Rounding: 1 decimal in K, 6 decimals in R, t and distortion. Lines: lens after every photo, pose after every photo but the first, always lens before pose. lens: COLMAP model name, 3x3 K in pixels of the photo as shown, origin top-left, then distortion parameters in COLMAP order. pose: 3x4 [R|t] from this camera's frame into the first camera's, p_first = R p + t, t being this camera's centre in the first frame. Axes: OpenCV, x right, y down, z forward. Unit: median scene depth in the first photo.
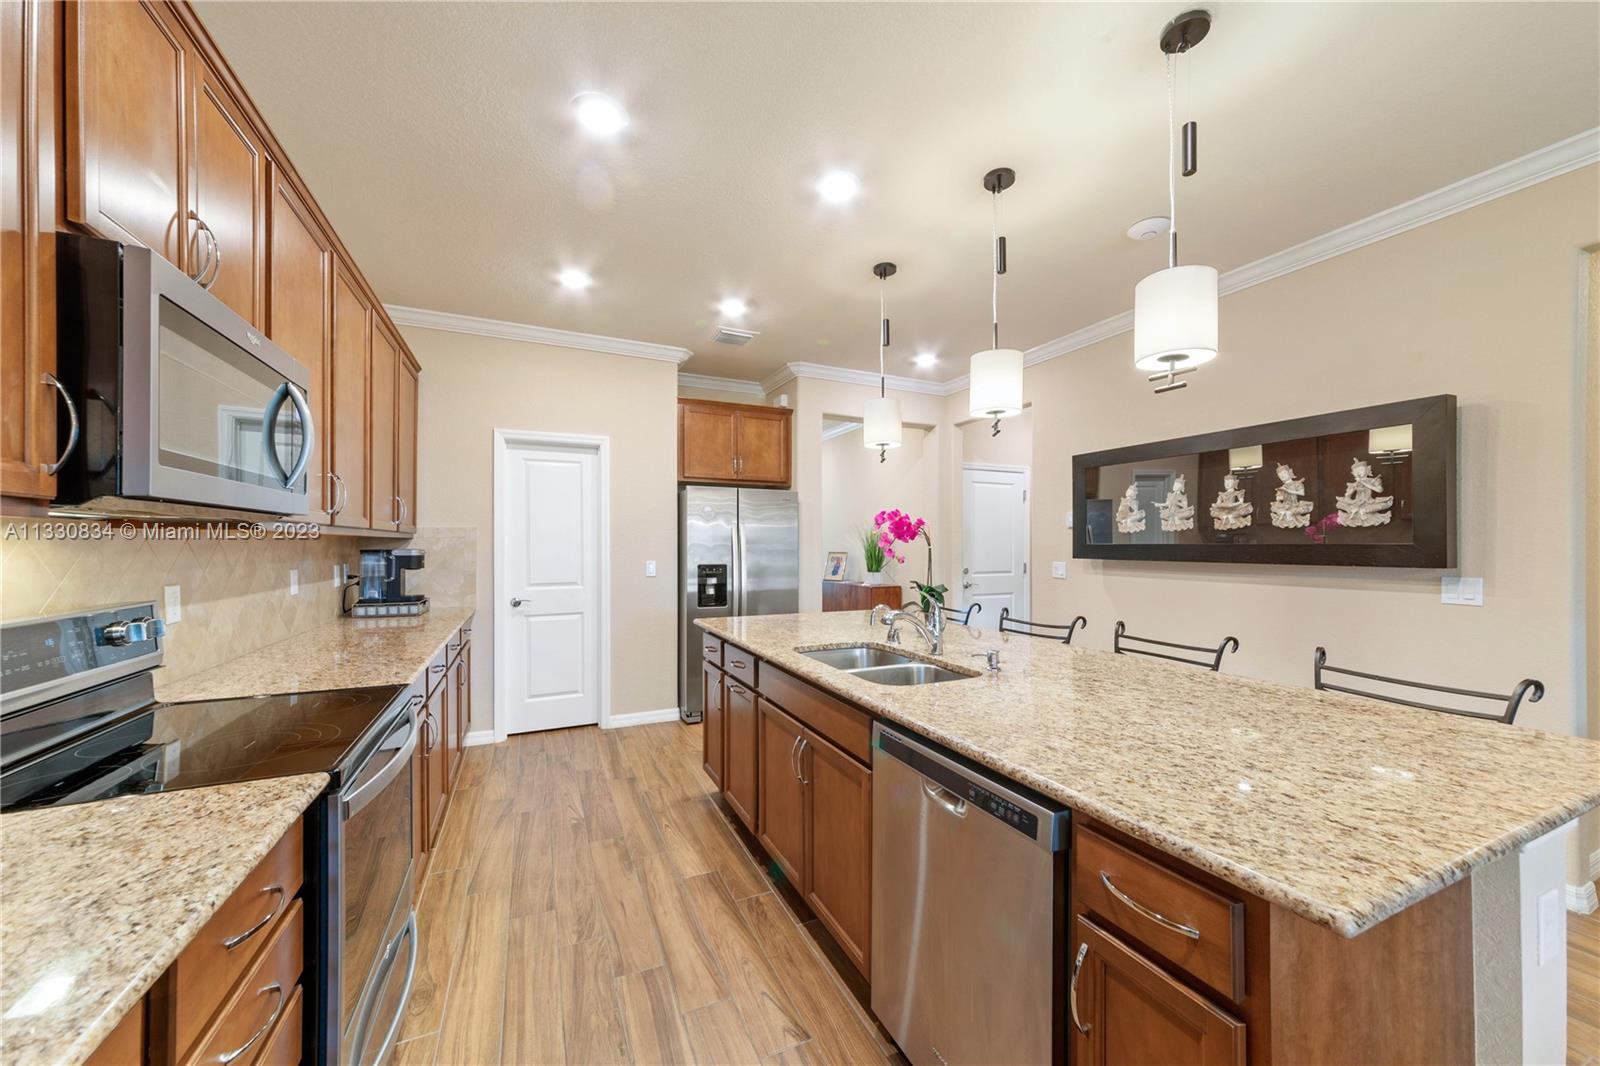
lens RADIAL K [[597.5, 0, 804.5], [0, 597.5, 538.8], [0, 0, 1]] dist [-0.003408, 0.003205]
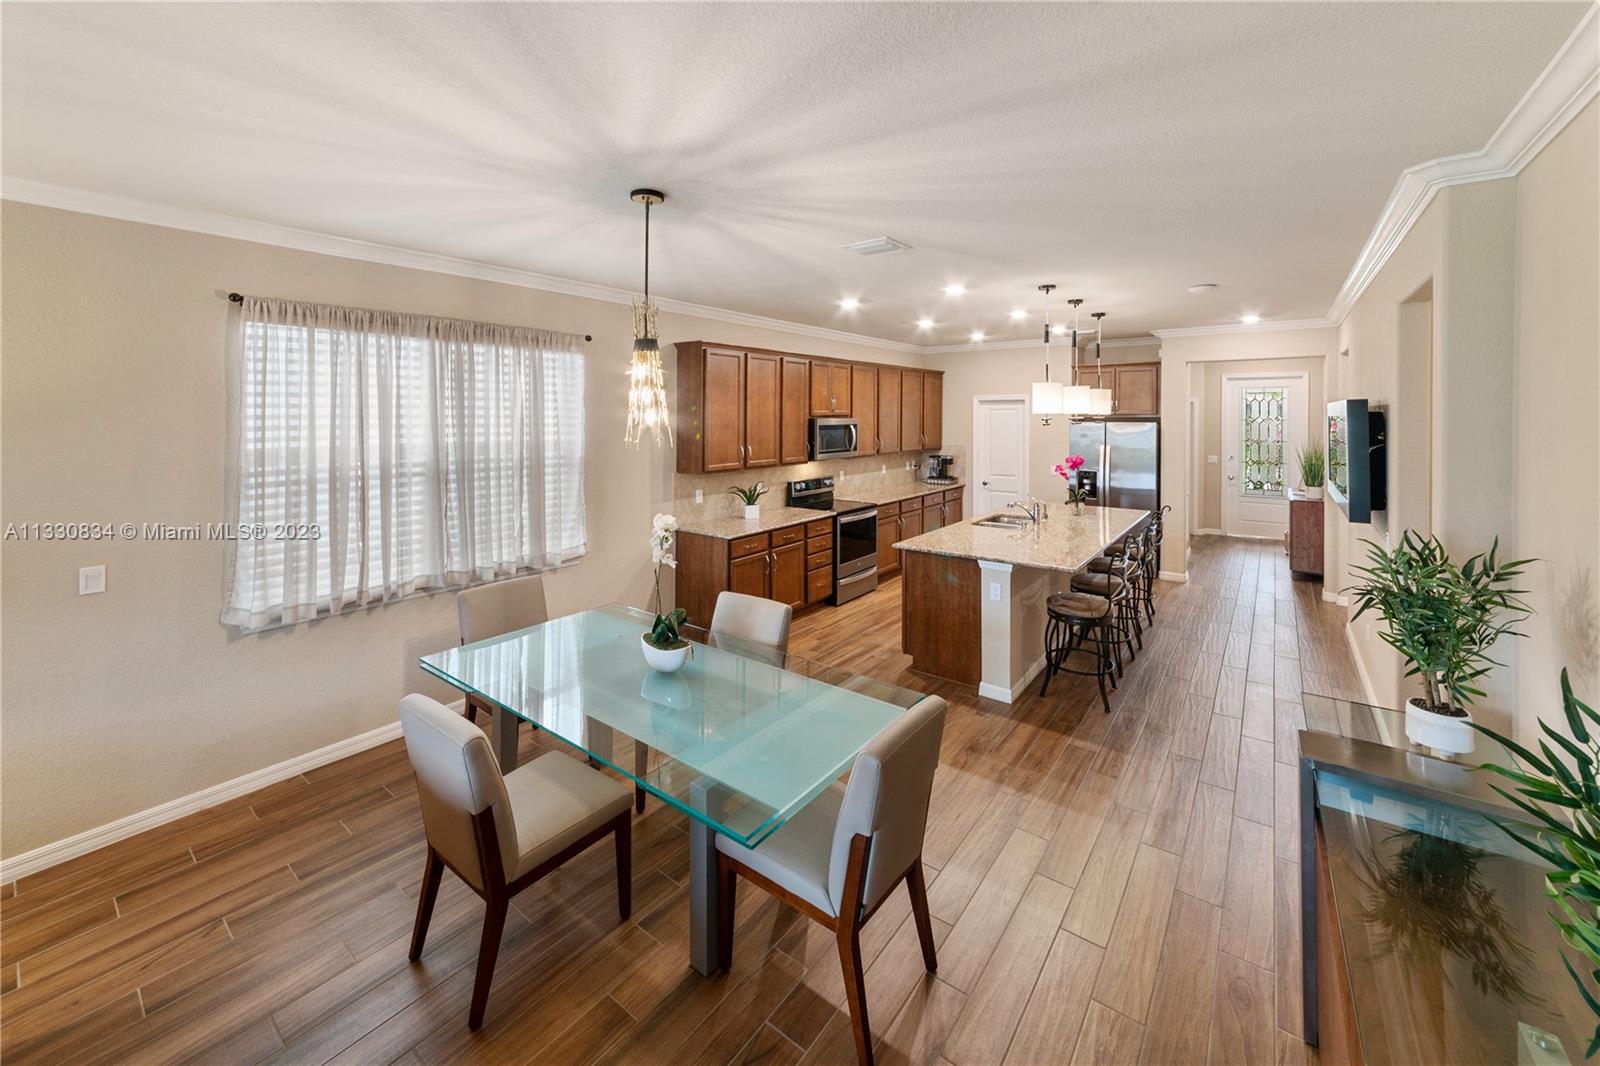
lens RADIAL K [[627.4, 0, 770.6], [0, 627.4, 417.6], [0, 0, 1]] dist [-0.003594, -0.000589]
pose [[0.427030, 0.001467, -0.904236, 1.627859], [0.015463, 0.999841, 0.008925, -0.208307], [0.904105, -0.017793, 0.426940, -0.775883]]
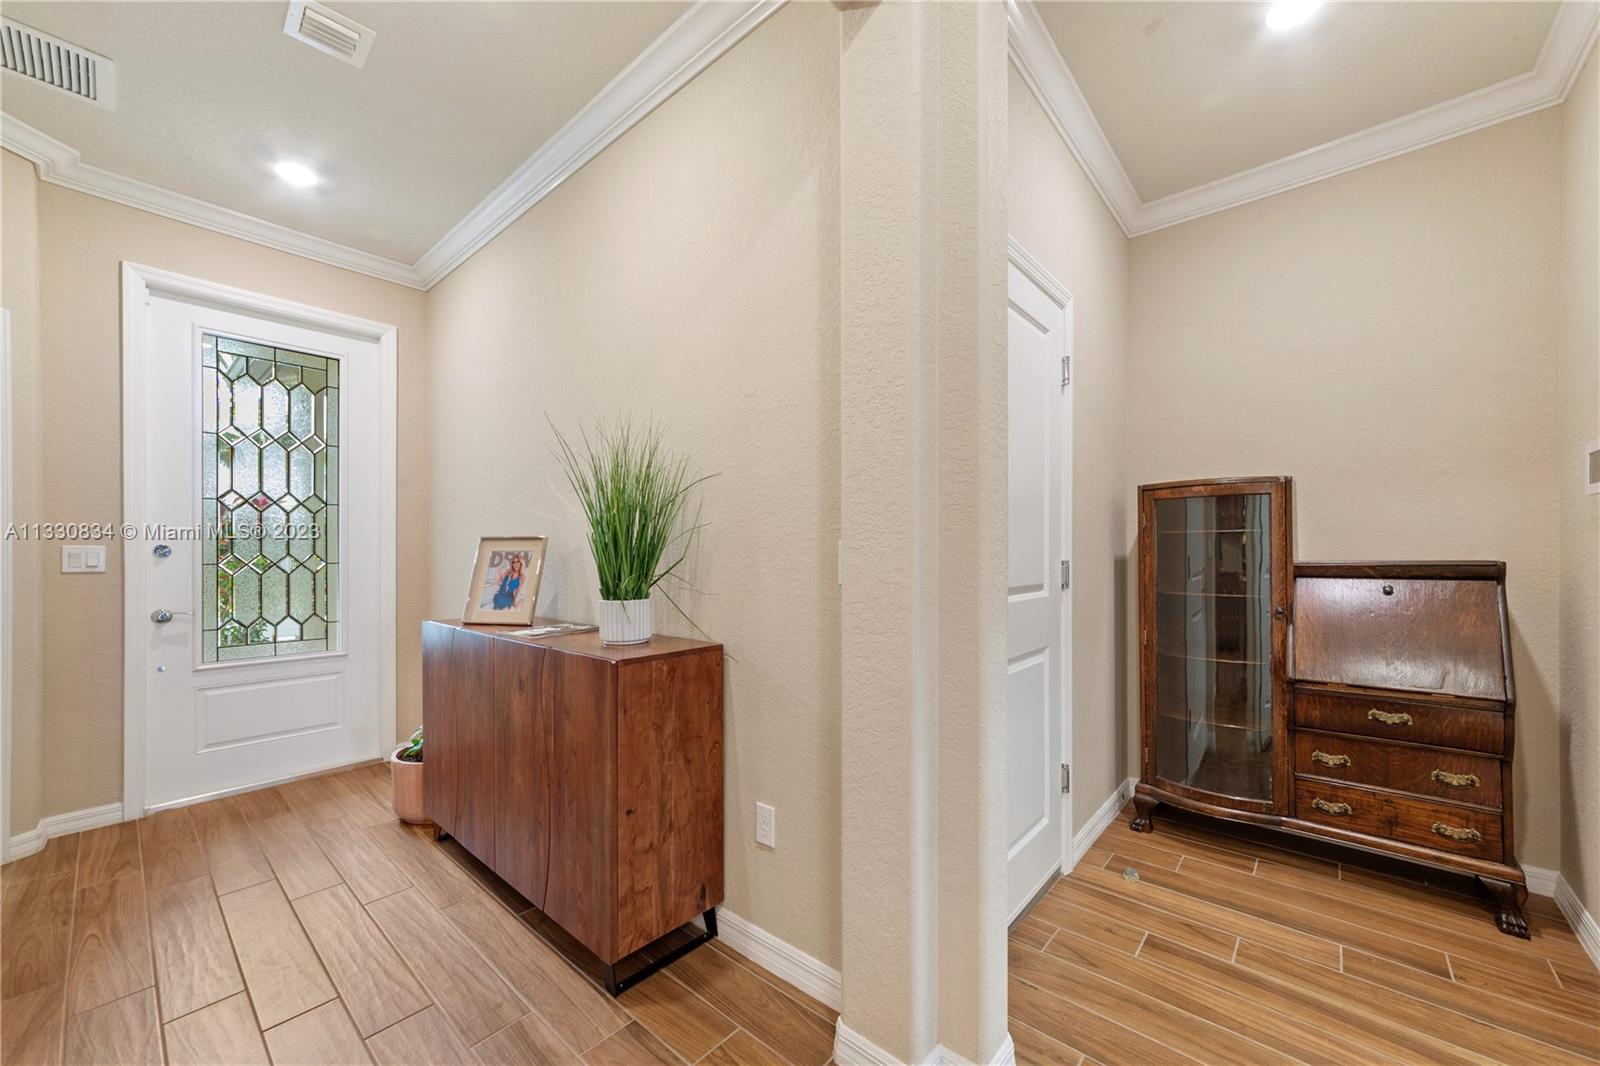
lens RADIAL K [[597.5, 0, 811.8], [0, 597.5, 557.7], [0, 0, 1]] dist [-0.003408, 0.003205]
pose [[0.911291, -0.005072, 0.411733, 0.182761], [-0.002318, 0.999845, 0.017447, 0.071620], [-0.411757, -0.016854, 0.911138, 1.610449]]
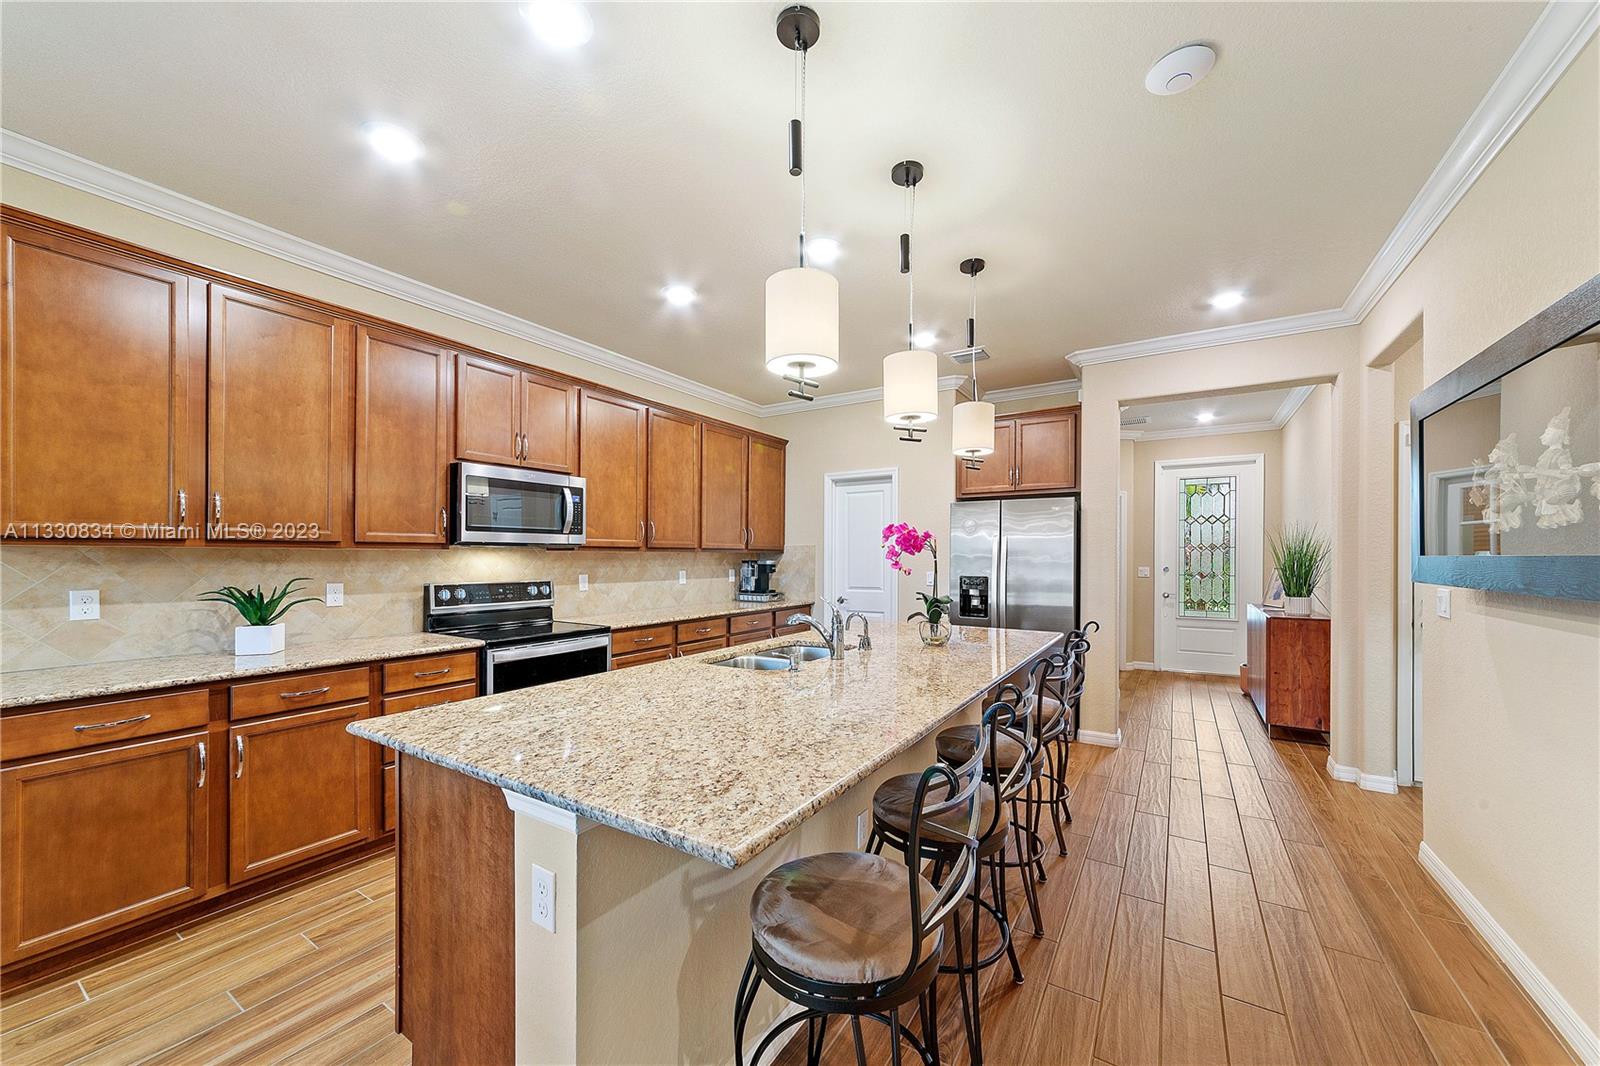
lens RADIAL K [[597.5, 0, 801.7], [0, 597.5, 554.7], [0, 0, 1]] dist [-0.003408, 0.003205]
pose [[0.532779, -0.004104, -0.846244, 0.922898], [0.008855, 0.999961, 0.000725, 0.003275], [0.846208, -0.007880, 0.532794, 0.310830]]
